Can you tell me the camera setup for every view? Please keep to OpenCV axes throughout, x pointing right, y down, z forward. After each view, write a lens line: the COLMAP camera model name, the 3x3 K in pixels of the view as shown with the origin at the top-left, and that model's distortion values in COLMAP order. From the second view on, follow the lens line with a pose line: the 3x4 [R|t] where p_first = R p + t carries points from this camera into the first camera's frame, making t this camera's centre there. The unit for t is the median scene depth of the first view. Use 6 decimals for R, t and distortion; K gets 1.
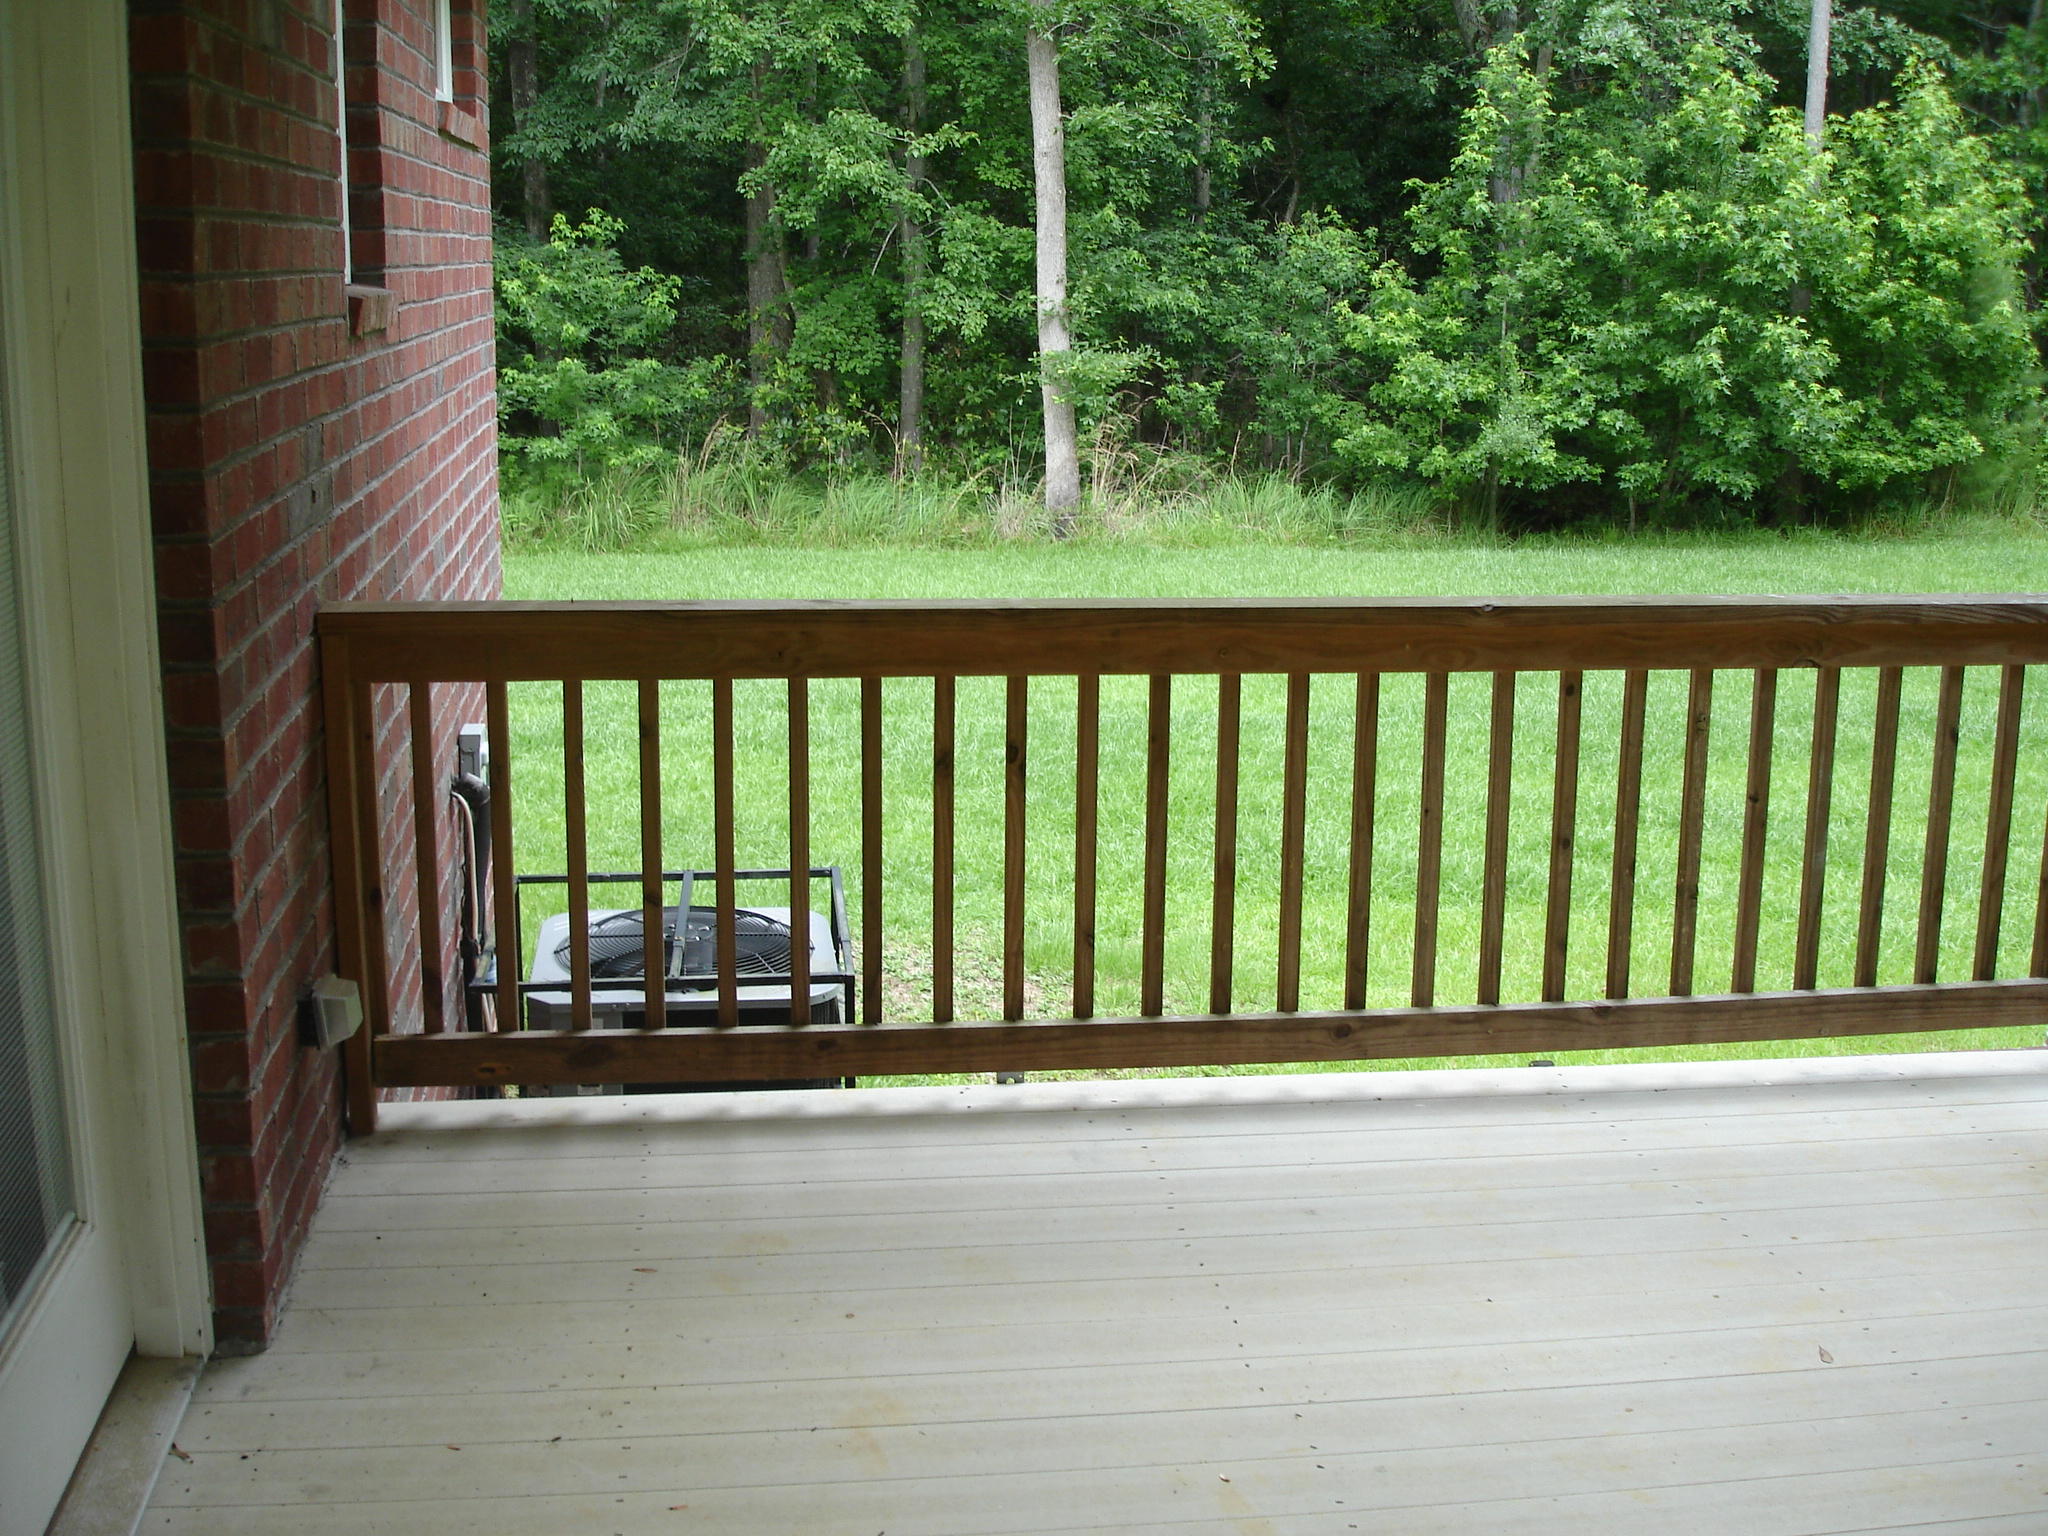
lens RADIAL K [[2362.0, 0, 1024.0], [0, 2362.0, 768.0], [0, 0, 1]] dist [-0.066349, -0.035554]
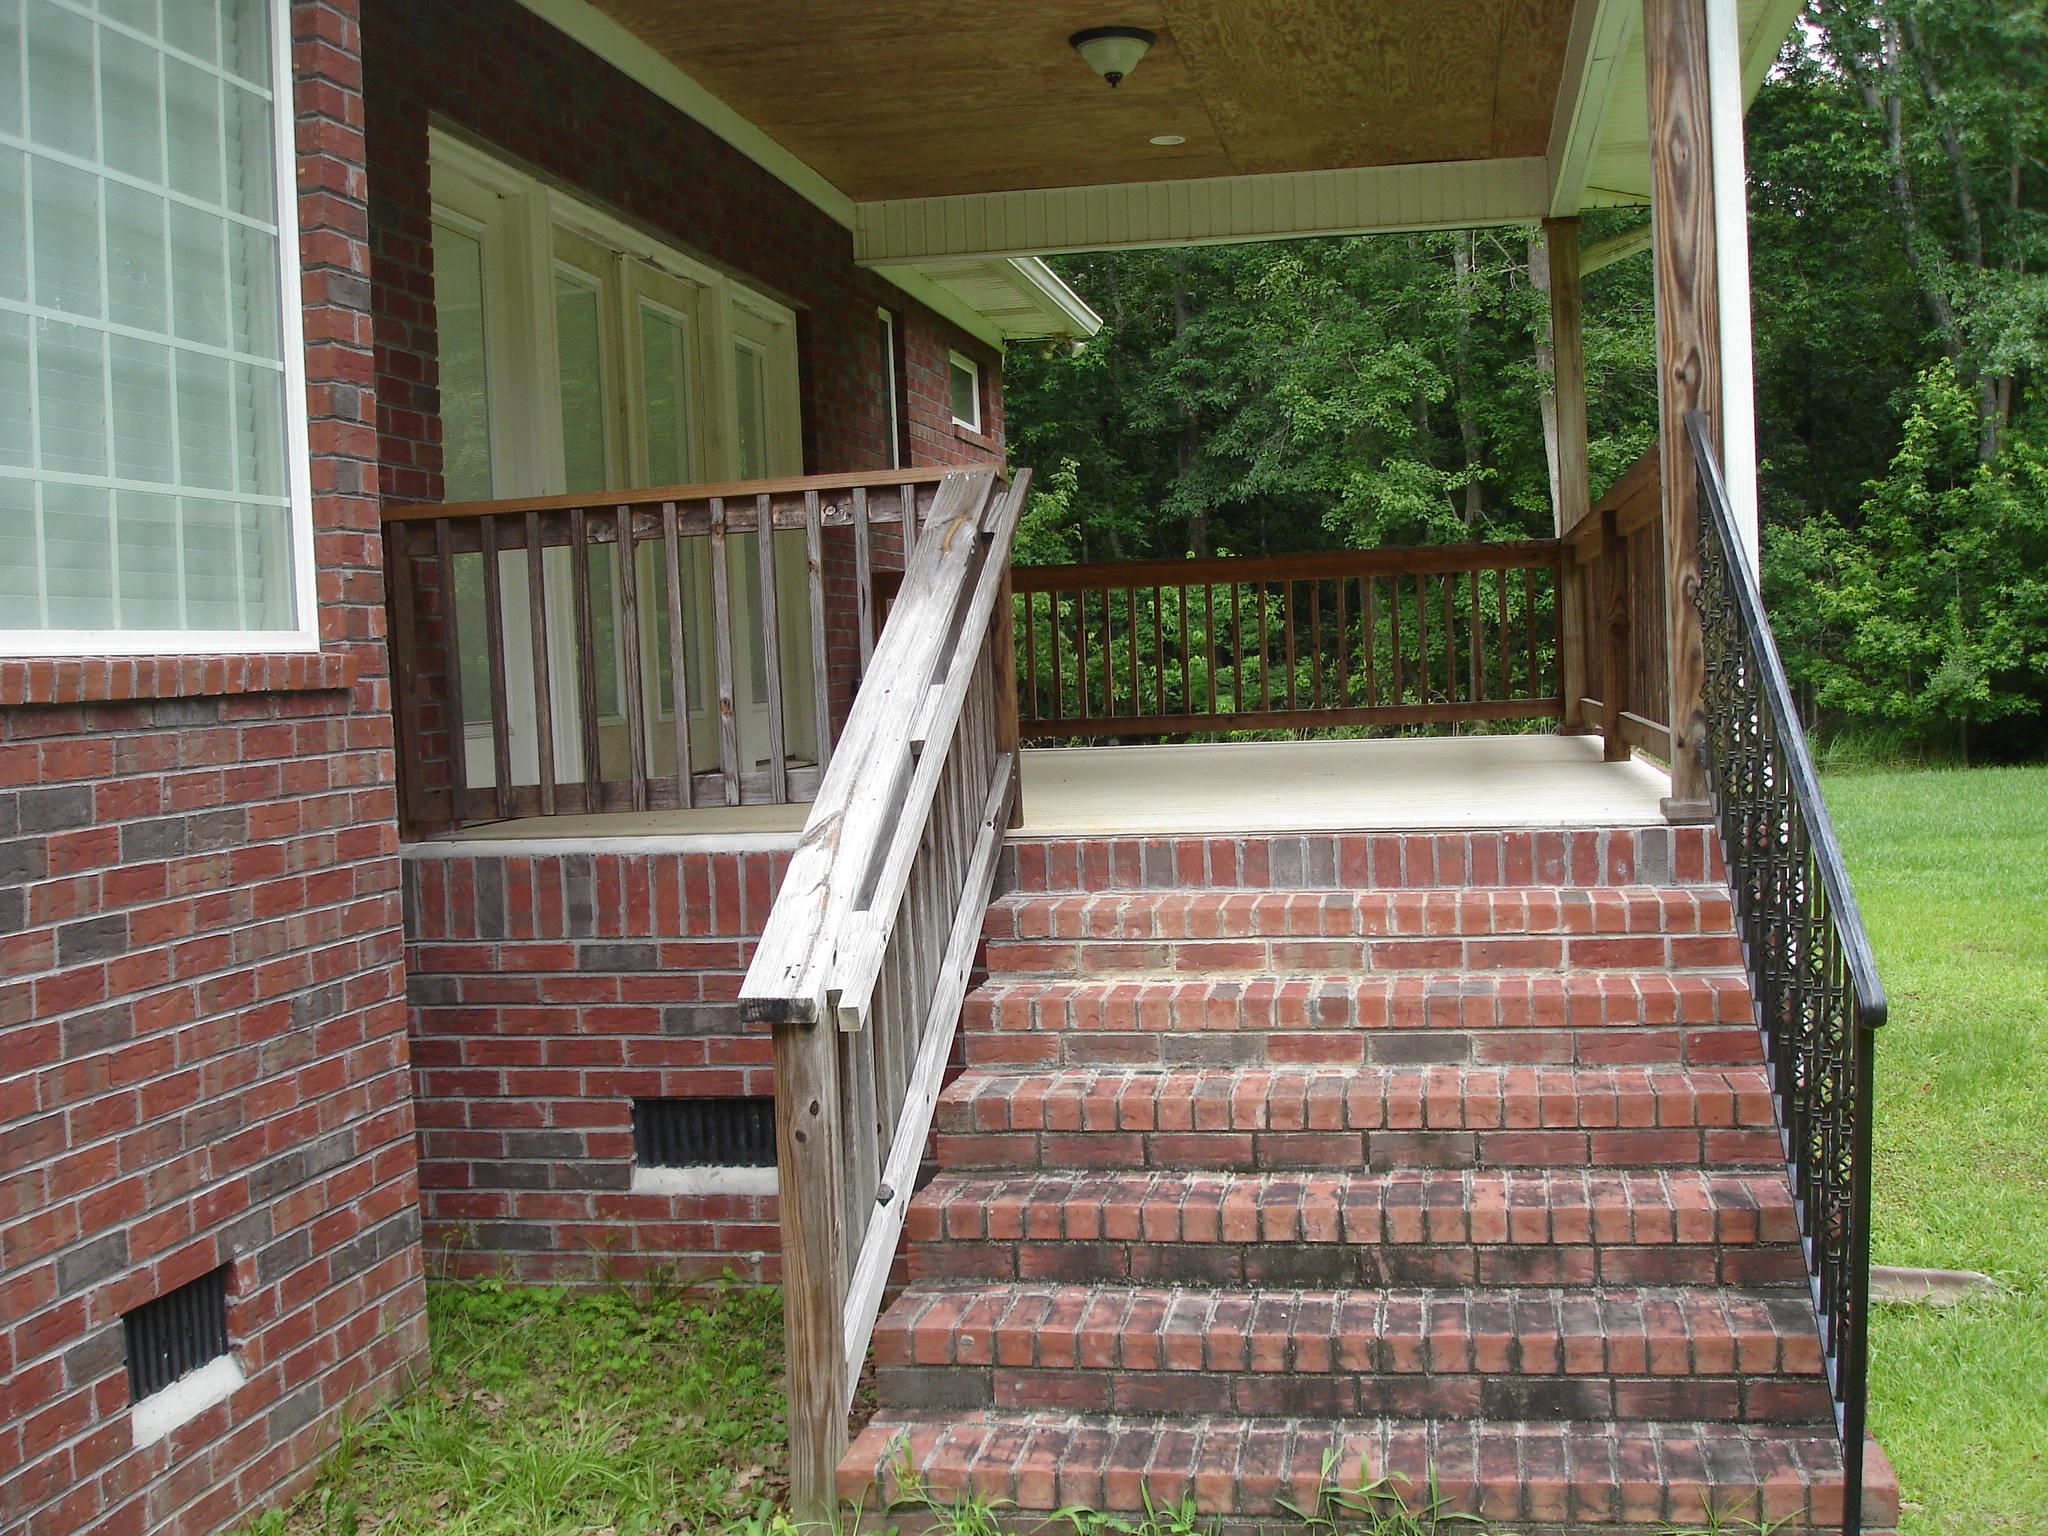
lens RADIAL K [[2362.0, 0, 1024.0], [0, 2362.0, 768.0], [0, 0, 1]] dist [-0.066349, -0.035554]
pose [[0.947842, -0.040815, -0.316118, 0.130275], [-0.011456, 0.986765, -0.161754, 0.103110], [0.318536, 0.156939, 0.934829, -0.266967]]
